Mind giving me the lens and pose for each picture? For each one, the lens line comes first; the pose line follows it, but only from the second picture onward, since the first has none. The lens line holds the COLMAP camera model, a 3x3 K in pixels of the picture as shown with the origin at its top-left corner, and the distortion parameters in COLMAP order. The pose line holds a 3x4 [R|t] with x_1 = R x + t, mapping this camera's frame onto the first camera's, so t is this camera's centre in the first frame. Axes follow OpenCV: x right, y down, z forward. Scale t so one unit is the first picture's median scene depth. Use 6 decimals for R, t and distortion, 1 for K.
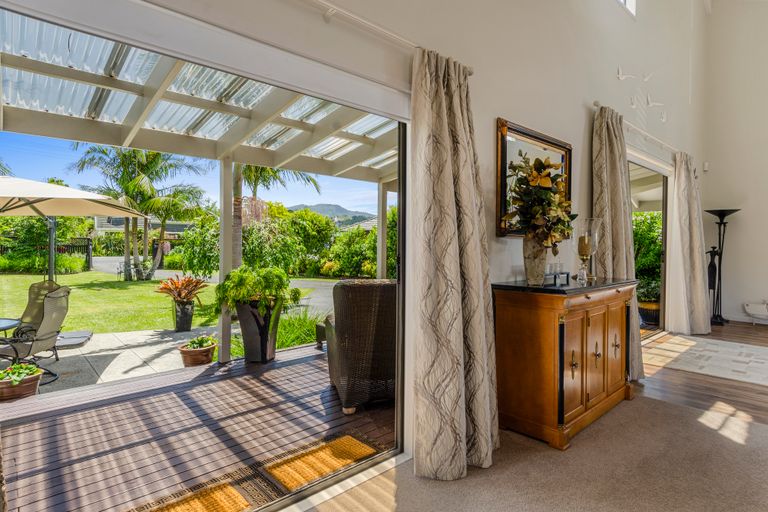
lens RADIAL K [[413.7, 0, 375.3], [0, 413.7, 245.7], [0, 0, 1]] dist [0.003822, 0.000340]
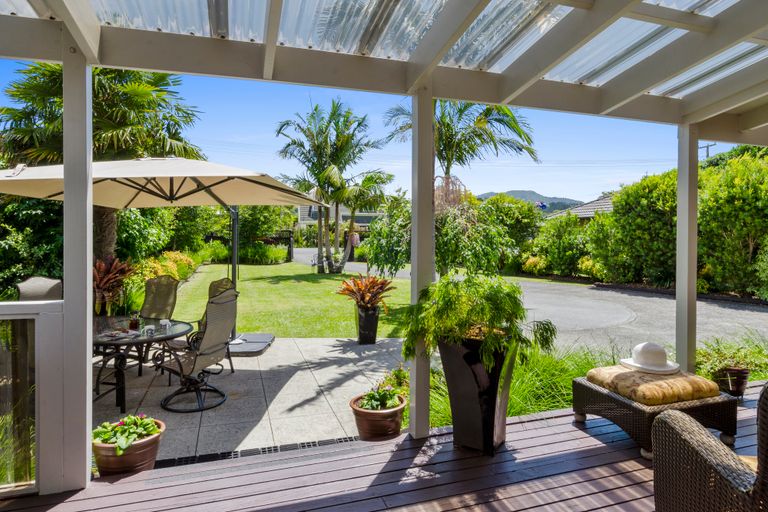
lens RADIAL K [[464.1, 0, 385.8], [0, 464.1, 237.3], [0, 0, 1]] dist [0.001723, 0.000414]
pose [[0.918611, -0.002232, -0.395158, -0.046455], [0.002300, 0.999997, -0.000301, -0.000945], [0.395157, -0.000633, 0.918613, 0.118117]]
